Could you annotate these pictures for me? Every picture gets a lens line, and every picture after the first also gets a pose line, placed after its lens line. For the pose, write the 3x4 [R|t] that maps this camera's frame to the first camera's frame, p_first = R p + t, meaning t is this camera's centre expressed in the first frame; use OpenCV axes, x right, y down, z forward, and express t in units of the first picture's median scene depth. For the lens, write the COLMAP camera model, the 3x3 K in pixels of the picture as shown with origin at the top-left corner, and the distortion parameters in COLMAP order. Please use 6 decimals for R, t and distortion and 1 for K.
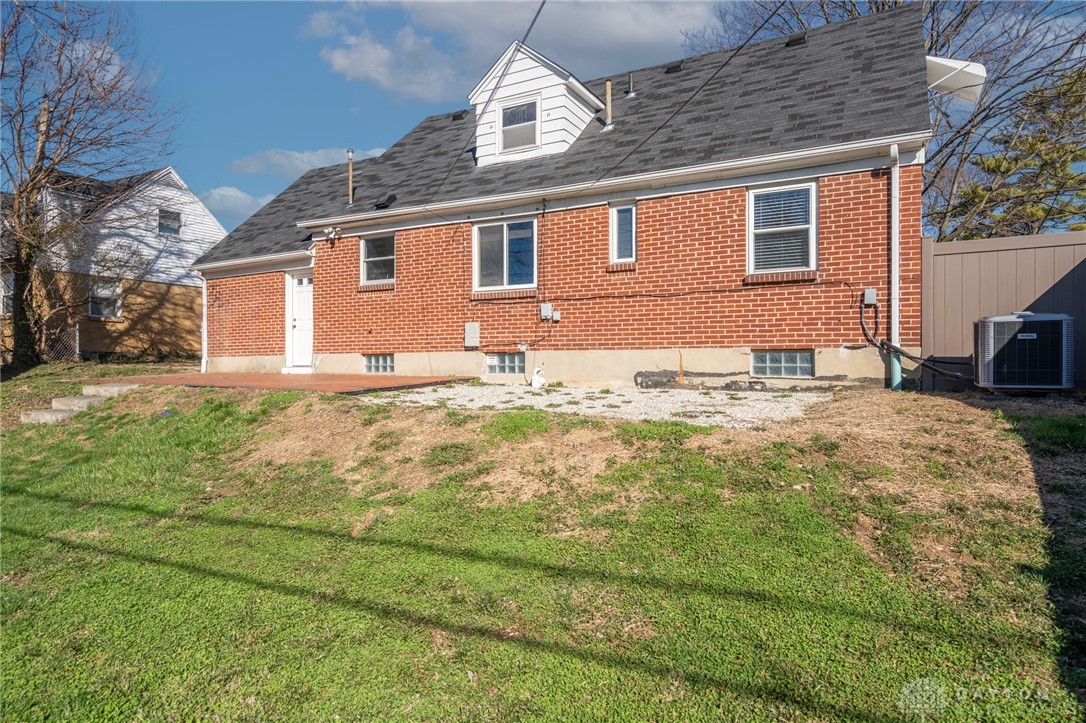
lens RADIAL K [[644.9, 0, 543.0], [0, 644.9, 361.5], [0, 0, 1]] dist [0.006538, -0.000232]
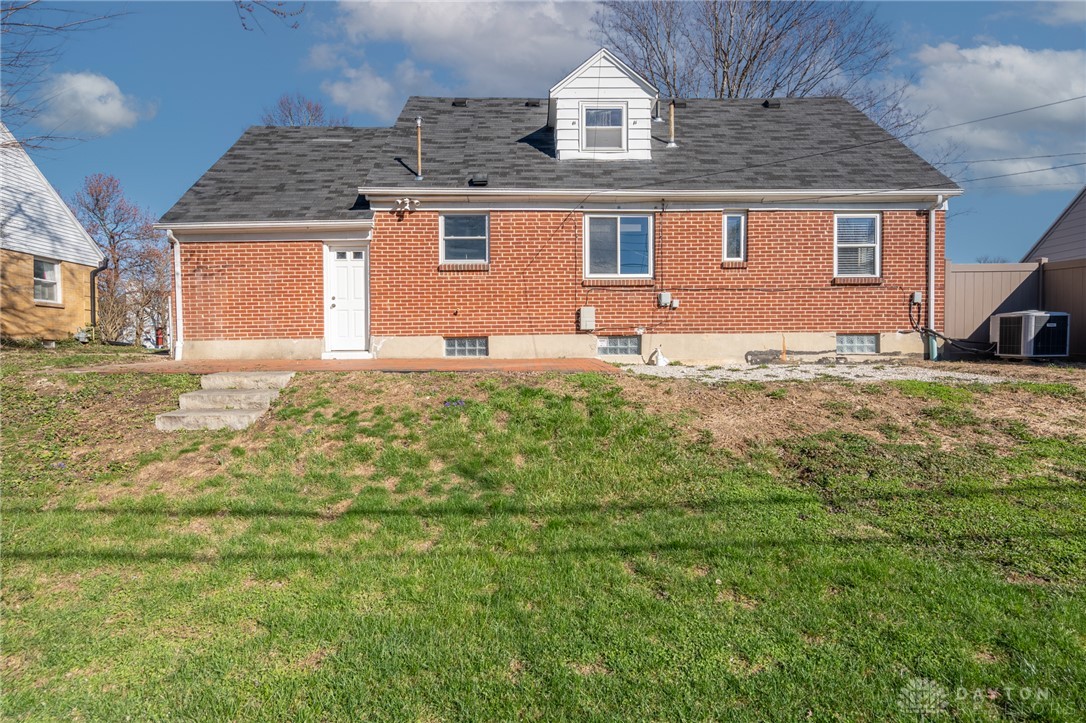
lens RADIAL K [[549.7, 0, 543.0], [0, 549.7, 361.5], [0, 0, 1]] dist [-0.001057, 0.000842]
pose [[0.866085, -0.015558, 0.499655, -0.629252], [0.006126, 0.999771, 0.020513, 0.010060], [-0.499860, -0.014706, 0.865981, 0.255509]]
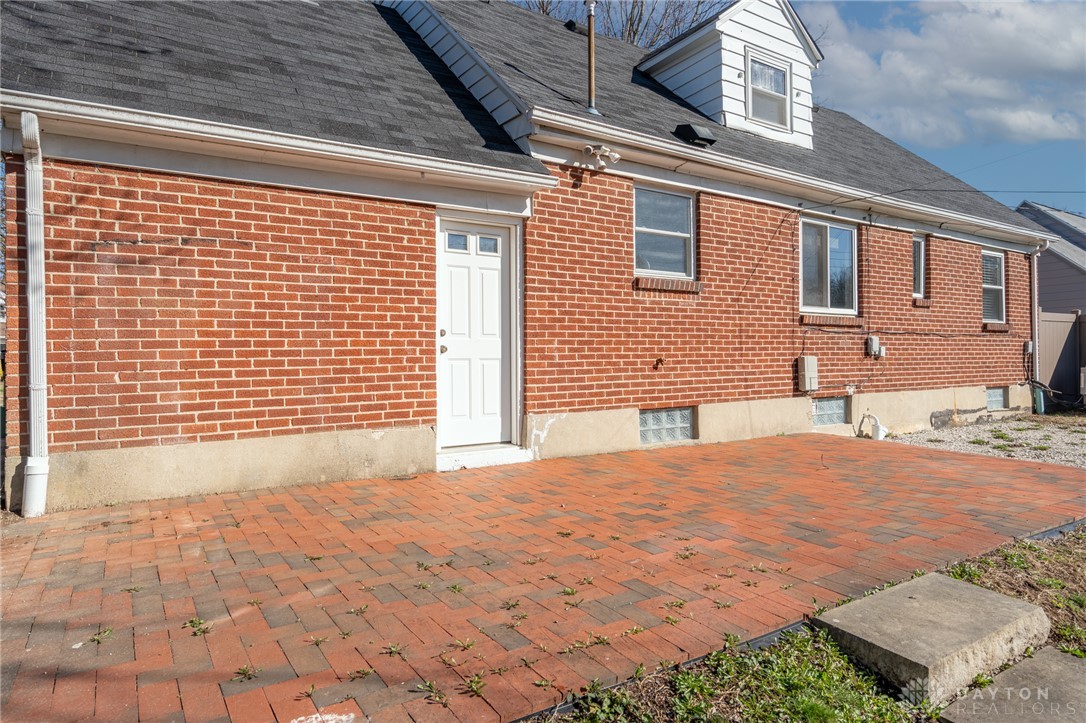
lens RADIAL K [[644.9, 0, 543.0], [0, 644.9, 361.5], [0, 0, 1]] dist [0.006538, -0.000232]
pose [[0.478573, 0.000293, 0.878048, -0.868674], [0.010149, 0.999931, -0.005866, -0.053653], [-0.877989, 0.011719, 0.478537, 0.923887]]
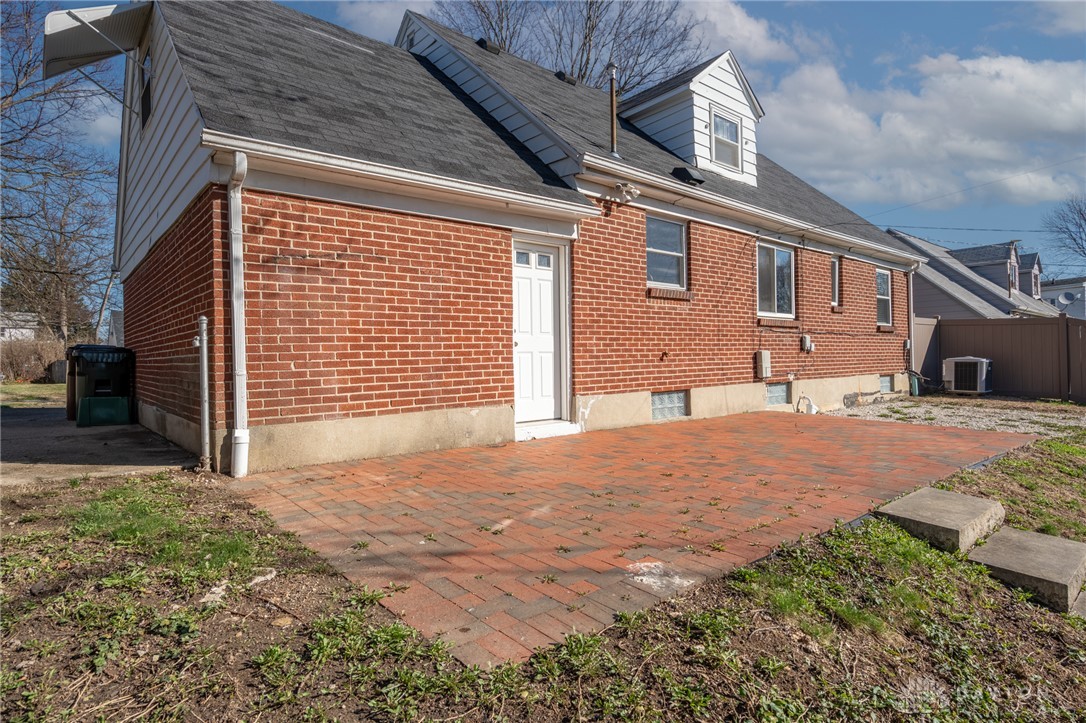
lens RADIAL K [[585.5, 0, 543.0], [0, 585.5, 361.5], [0, 0, 1]] dist [0.002621, 0.000743]
pose [[0.360766, -0.002637, 0.932653, -0.983301], [0.016822, 0.999852, -0.003681, -0.047650], [-0.932505, 0.017017, 0.360757, 0.999724]]
